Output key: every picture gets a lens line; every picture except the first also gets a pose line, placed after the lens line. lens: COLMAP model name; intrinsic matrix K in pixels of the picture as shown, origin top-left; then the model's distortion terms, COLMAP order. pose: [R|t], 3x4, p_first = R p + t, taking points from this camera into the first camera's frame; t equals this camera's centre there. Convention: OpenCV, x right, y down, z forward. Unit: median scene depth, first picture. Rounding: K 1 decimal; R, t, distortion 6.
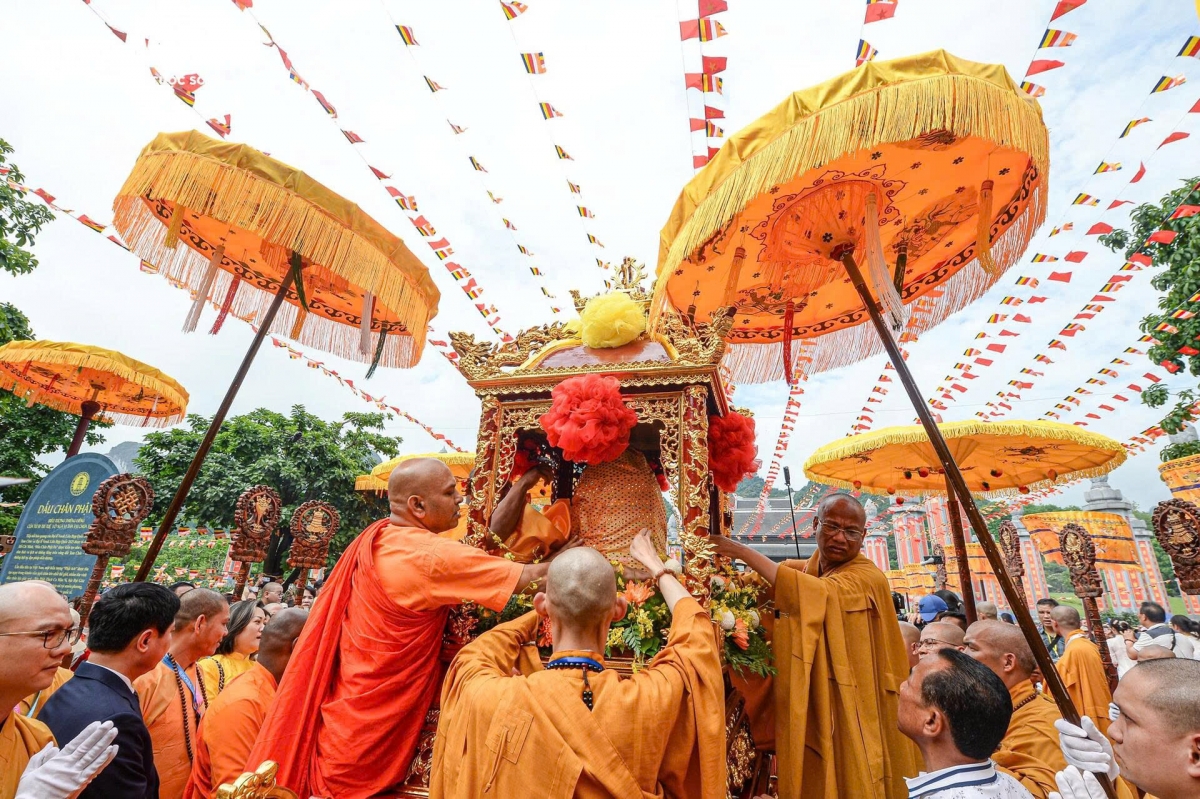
lens RADIAL K [[563.2, 0, 602.7], [0, 563.2, 406.1], [0, 0, 1]] dist [-0.002980, 0.000222]
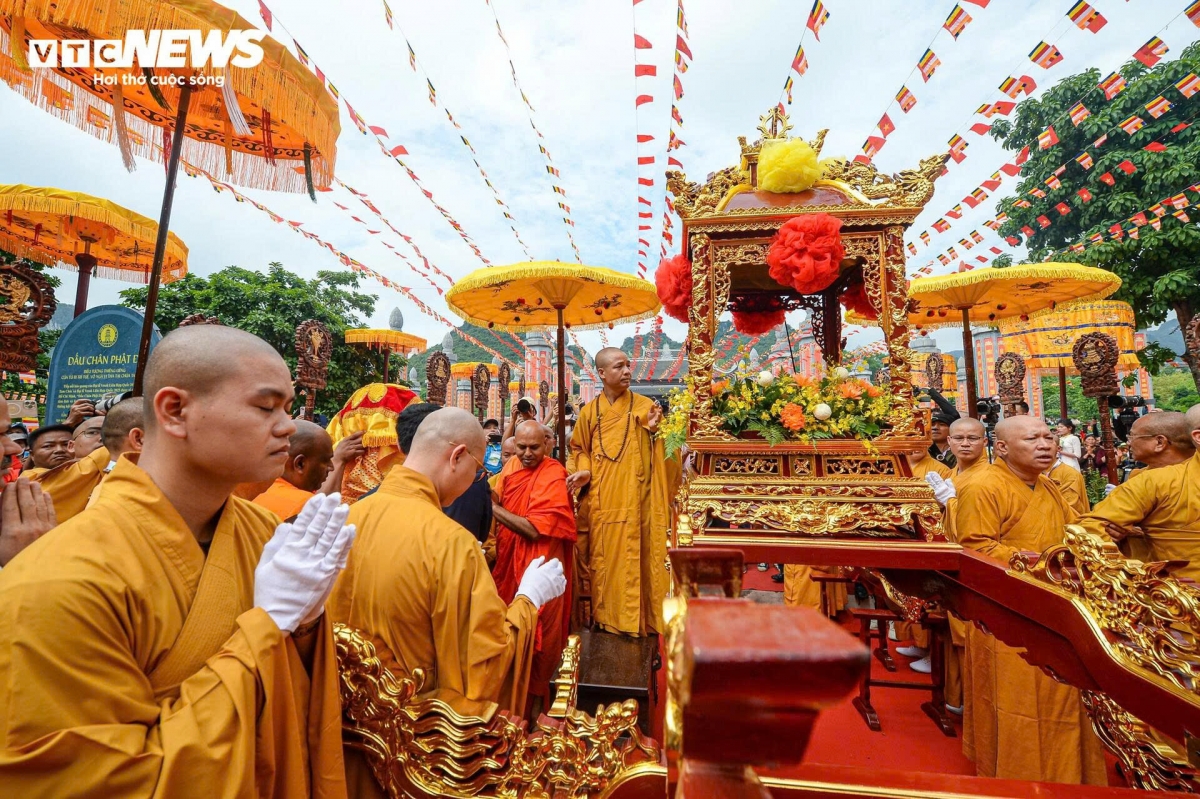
lens RADIAL K [[478.3, 0, 599.2], [0, 478.3, 401.2], [0, 0, 1]] dist [-0.012213, -0.000018]
pose [[0.989263, -0.028260, 0.143391, -0.139680], [-0.010462, 0.964917, 0.262348, 0.014390], [-0.145774, -0.261031, 0.954260, 0.007750]]
